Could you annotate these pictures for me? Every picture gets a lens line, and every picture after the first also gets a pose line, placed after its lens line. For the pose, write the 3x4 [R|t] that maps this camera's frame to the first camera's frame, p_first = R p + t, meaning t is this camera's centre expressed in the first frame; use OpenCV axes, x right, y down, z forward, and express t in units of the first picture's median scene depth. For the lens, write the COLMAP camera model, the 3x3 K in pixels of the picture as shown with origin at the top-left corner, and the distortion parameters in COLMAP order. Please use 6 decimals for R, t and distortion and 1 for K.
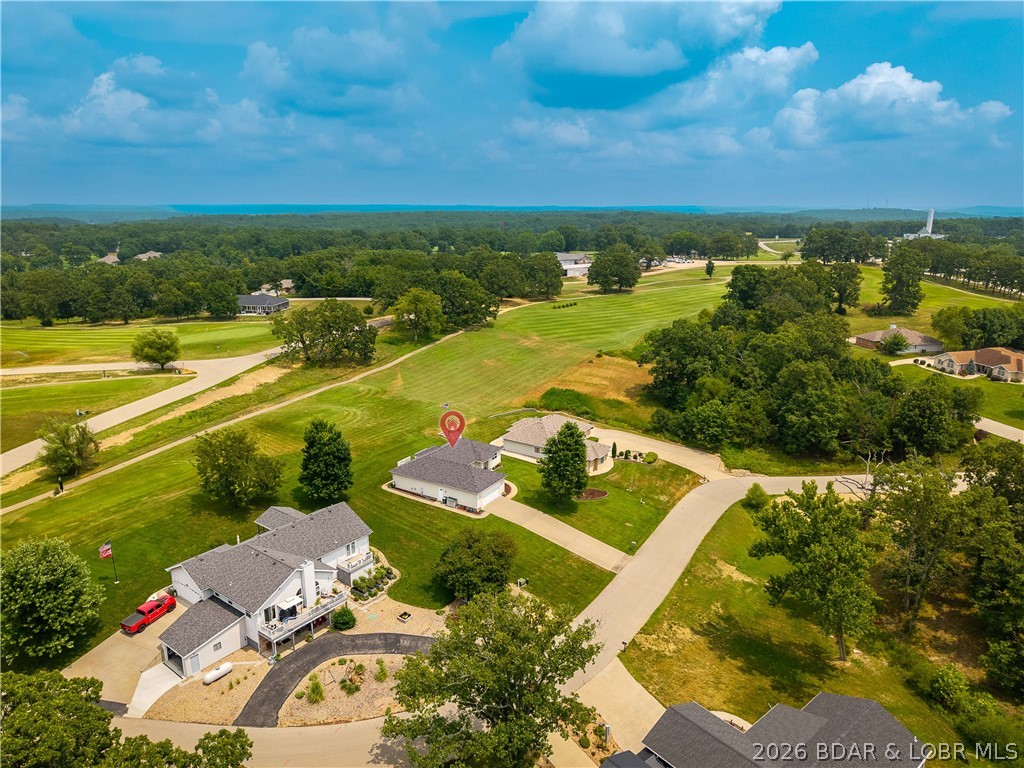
lens RADIAL K [[696.6, 0, 512.0], [0, 696.6, 384.0], [0, 0, 1]] dist [0.071585, -0.095508]
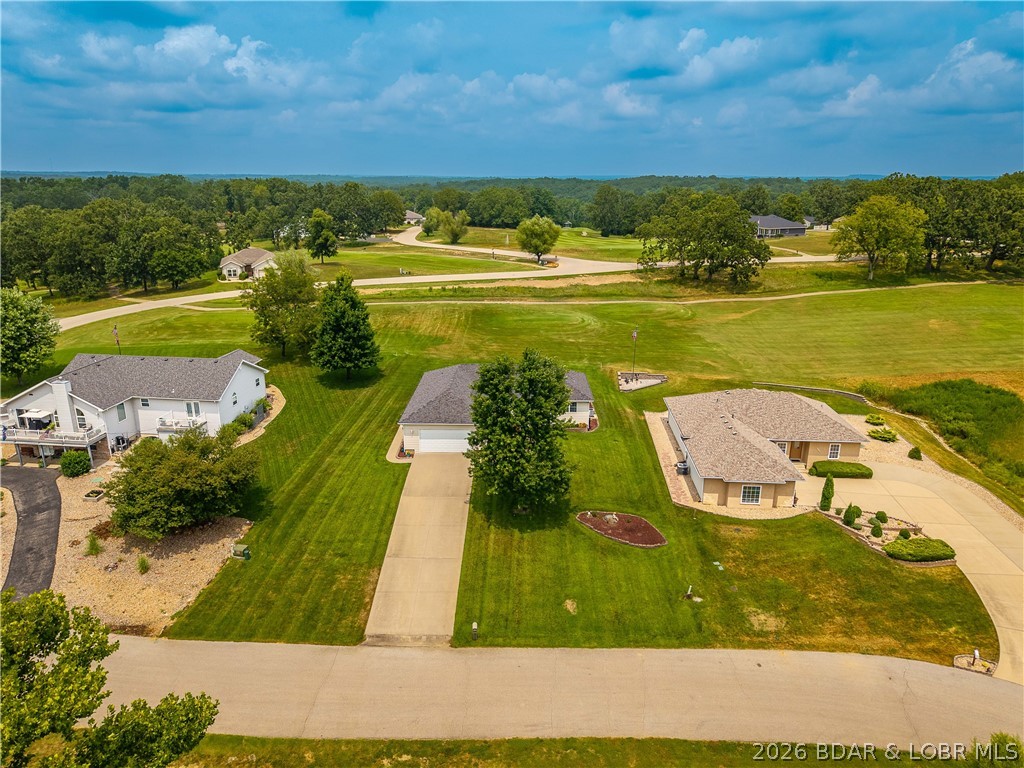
lens RADIAL K [[697.6, 0, 501.2], [0, 697.6, 384.8], [0, 0, 1]] dist [0.016567, -0.004009]
pose [[0.491855, 0.250122, -0.833977, 0.320052], [-0.222479, 0.962155, 0.157353, 0.005312], [0.841773, 0.108148, 0.528887, 0.480678]]
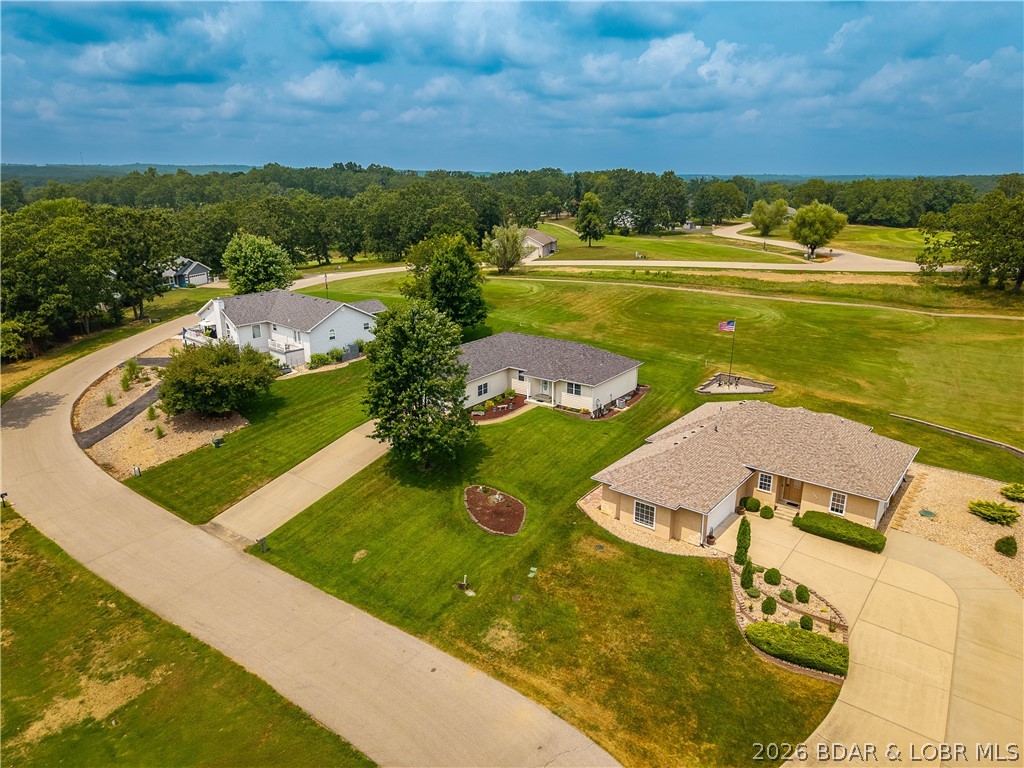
lens RADIAL K [[685.7, 0, 495.1], [0, 685.7, 383.9], [0, 0, 1]] dist [0.009117, 0.000641]
pose [[-0.099255, 0.289229, -0.952100, 0.359637], [-0.253226, 0.917982, 0.305263, -0.033359], [0.962302, 0.271395, -0.017874, 0.711684]]
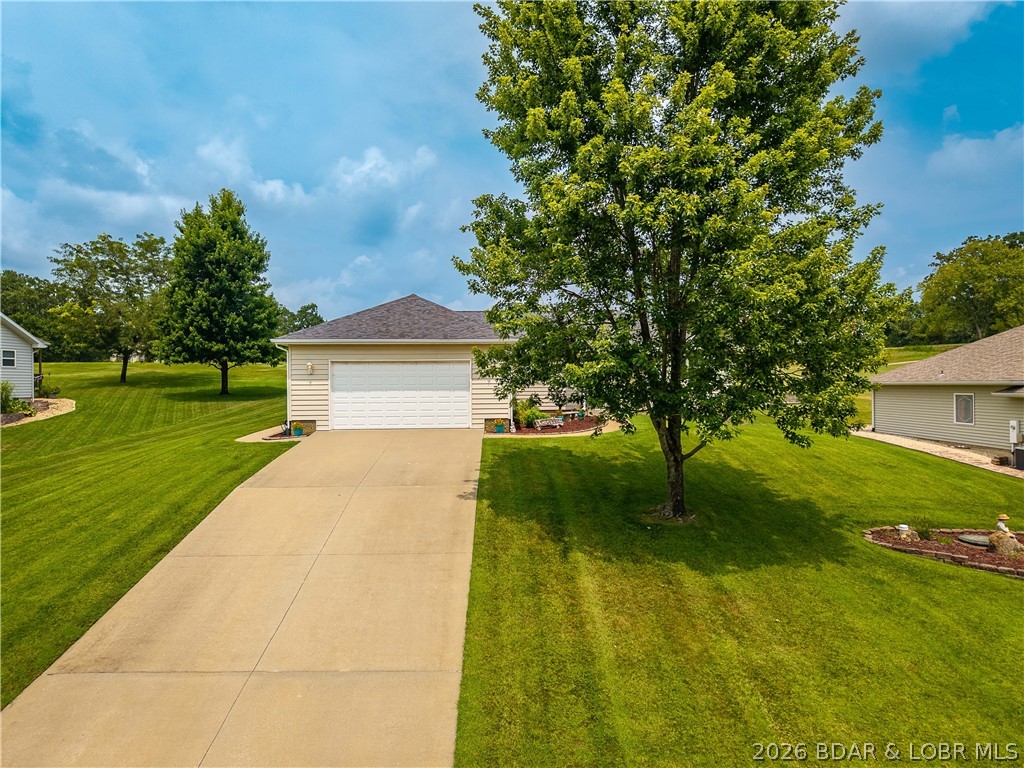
lens RADIAL K [[697.6, 0, 501.2], [0, 697.6, 384.8], [0, 0, 1]] dist [0.016567, -0.004009]
pose [[0.527132, -0.001140, -0.849782, 0.117419], [-0.211900, 0.968234, -0.132743, 0.119282], [0.822940, 0.250042, 0.510146, 0.609481]]
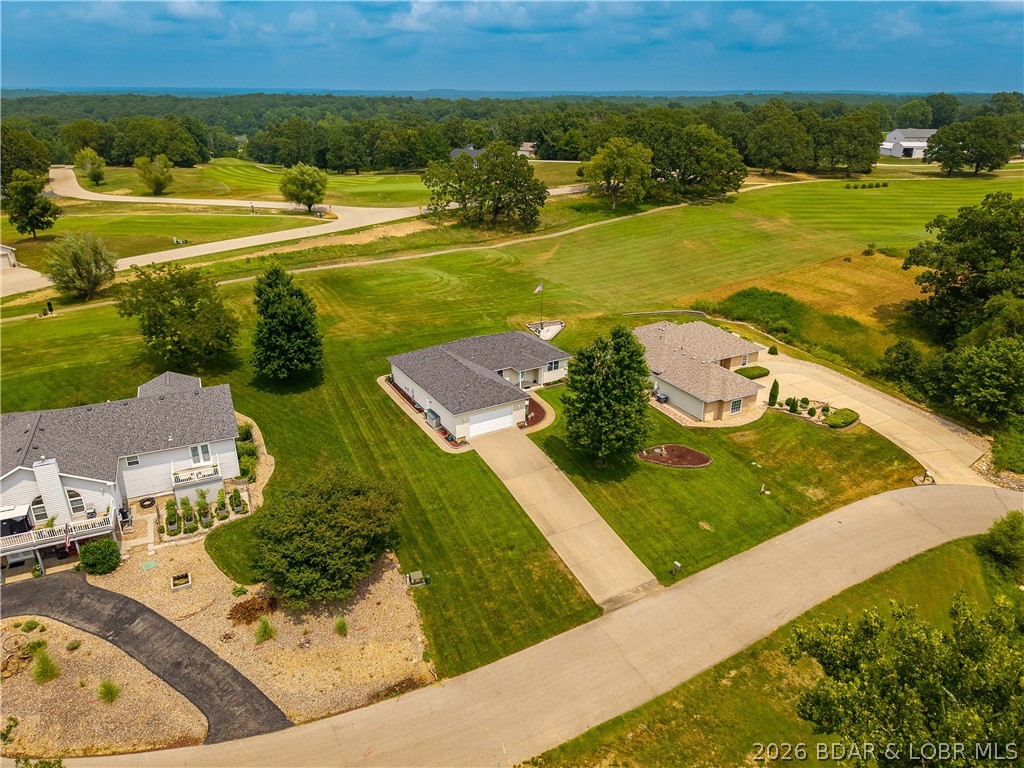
lens RADIAL K [[701.5, 0, 512.0], [0, 701.5, 384.0], [0, 0, 1]] dist [0.014927, -0.006697]
pose [[0.881802, 0.186563, -0.433152, 0.168439], [-0.124379, 0.977911, 0.167989, 0.012213], [0.454924, -0.094258, 0.885528, 0.303988]]
